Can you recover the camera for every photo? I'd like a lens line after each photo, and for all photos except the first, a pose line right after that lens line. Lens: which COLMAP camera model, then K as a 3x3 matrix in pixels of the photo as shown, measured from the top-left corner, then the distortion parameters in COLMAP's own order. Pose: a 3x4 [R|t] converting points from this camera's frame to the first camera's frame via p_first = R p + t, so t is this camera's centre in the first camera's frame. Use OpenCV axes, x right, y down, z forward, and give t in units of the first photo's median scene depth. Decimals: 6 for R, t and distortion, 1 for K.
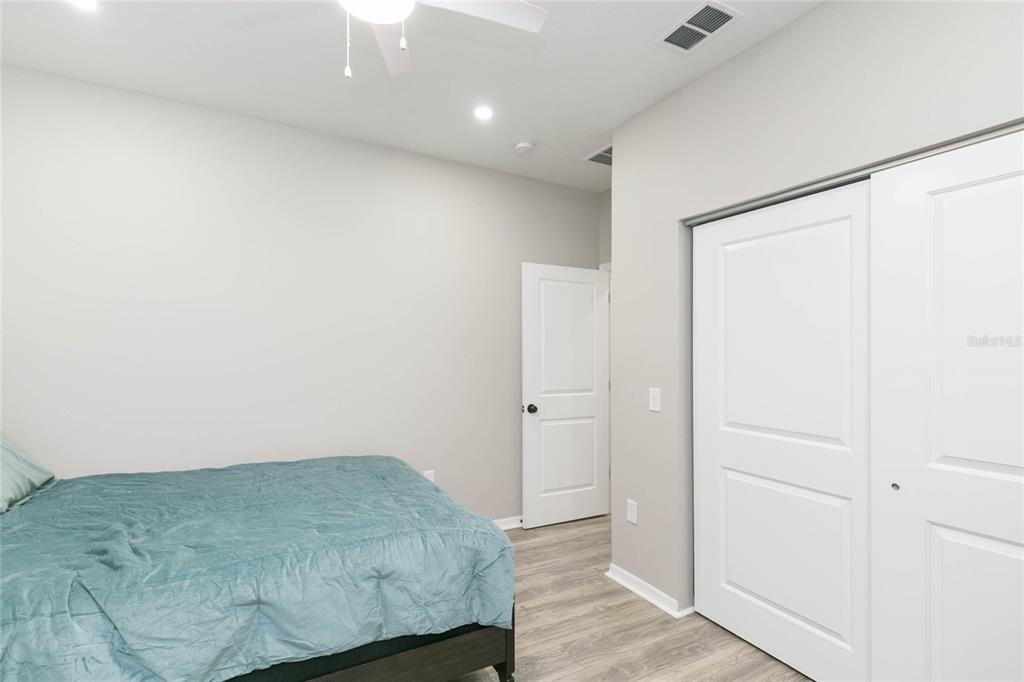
lens RADIAL K [[461.5, 0, 517.2], [0, 461.5, 346.6], [0, 0, 1]] dist [-0.000283, -0.000231]
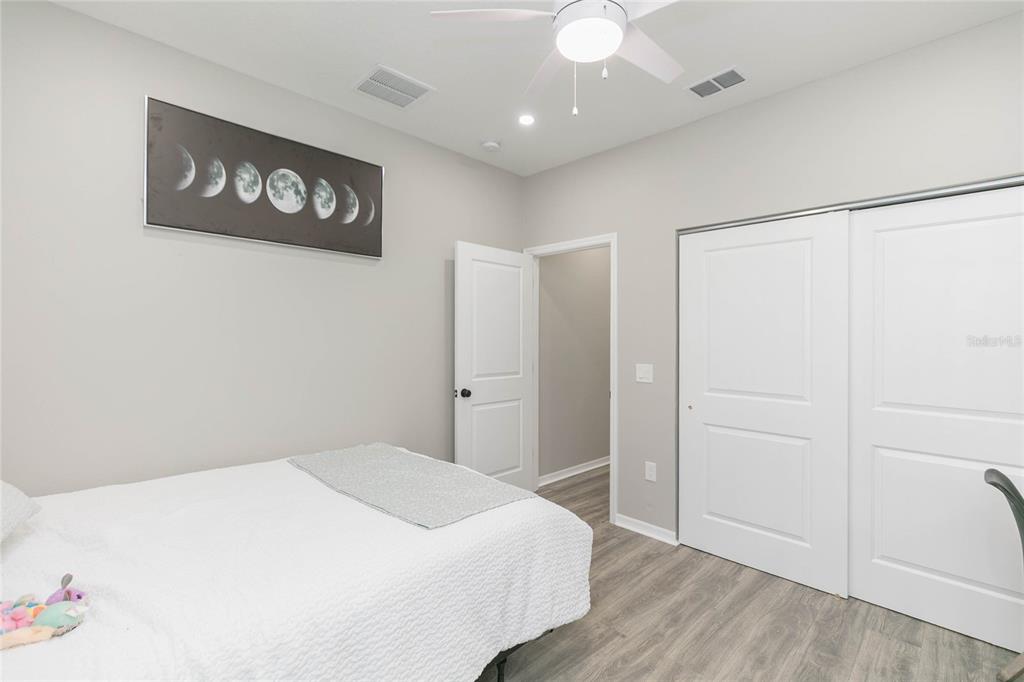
lens RADIAL K [[457.0, 0, 511.7], [0, 457.0, 337.7], [0, 0, 1]] dist [0.017384, 0.000116]
pose [[0.959522, 0.016458, 0.281153, -0.413937], [-0.016059, 0.999864, -0.003724, 0.032151], [-0.281176, -0.000942, 0.959656, -0.068205]]
